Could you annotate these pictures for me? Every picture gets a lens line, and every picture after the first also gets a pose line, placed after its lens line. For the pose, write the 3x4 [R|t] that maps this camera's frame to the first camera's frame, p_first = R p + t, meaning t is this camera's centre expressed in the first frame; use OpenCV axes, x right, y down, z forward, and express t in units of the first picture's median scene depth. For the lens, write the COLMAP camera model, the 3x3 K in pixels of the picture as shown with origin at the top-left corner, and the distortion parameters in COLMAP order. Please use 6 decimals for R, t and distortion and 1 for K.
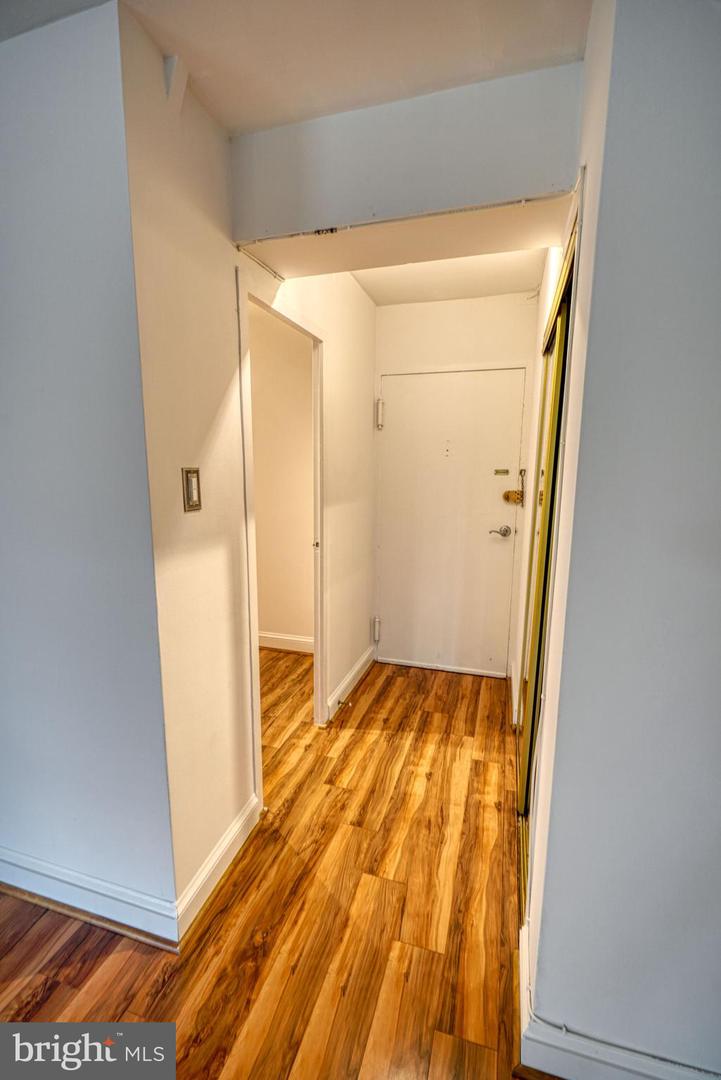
lens RADIAL K [[473.2, 0, 360.5], [0, 473.2, 540.0], [0, 0, 1]] dist [0.000650, -0.000425]
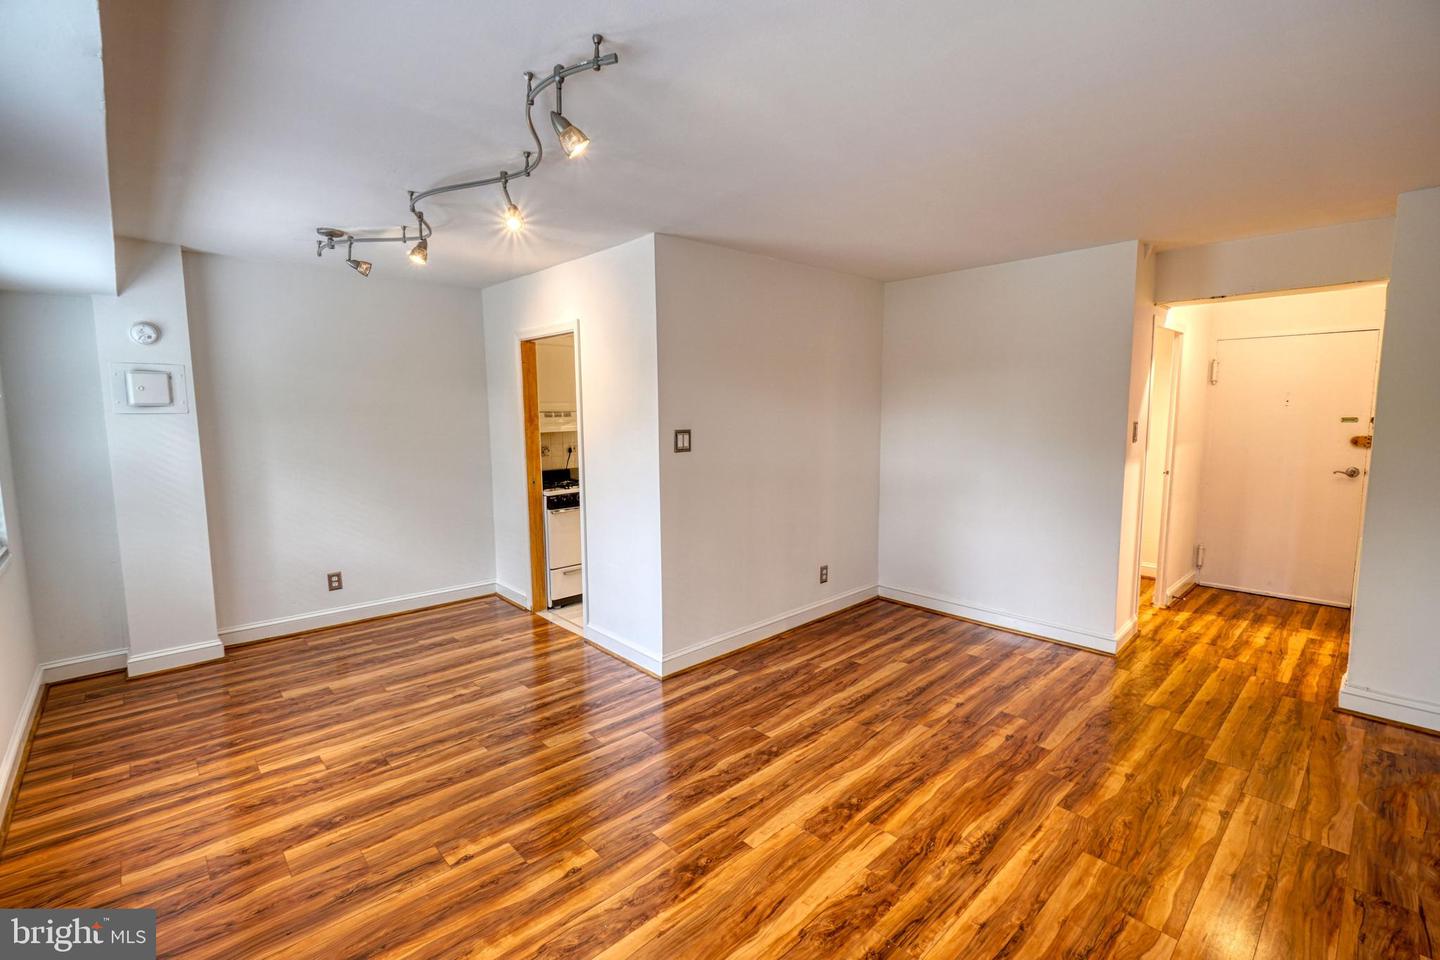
lens RADIAL K [[630.9, 0, 729.3], [0, 630.9, 474.0], [0, 0, 1]] dist [0.000650, -0.000425]
pose [[0.871009, 0.037796, -0.489811, -0.321748], [-0.063282, 0.997362, -0.035572, 0.173580], [0.487174, 0.061979, 0.871103, -1.330792]]
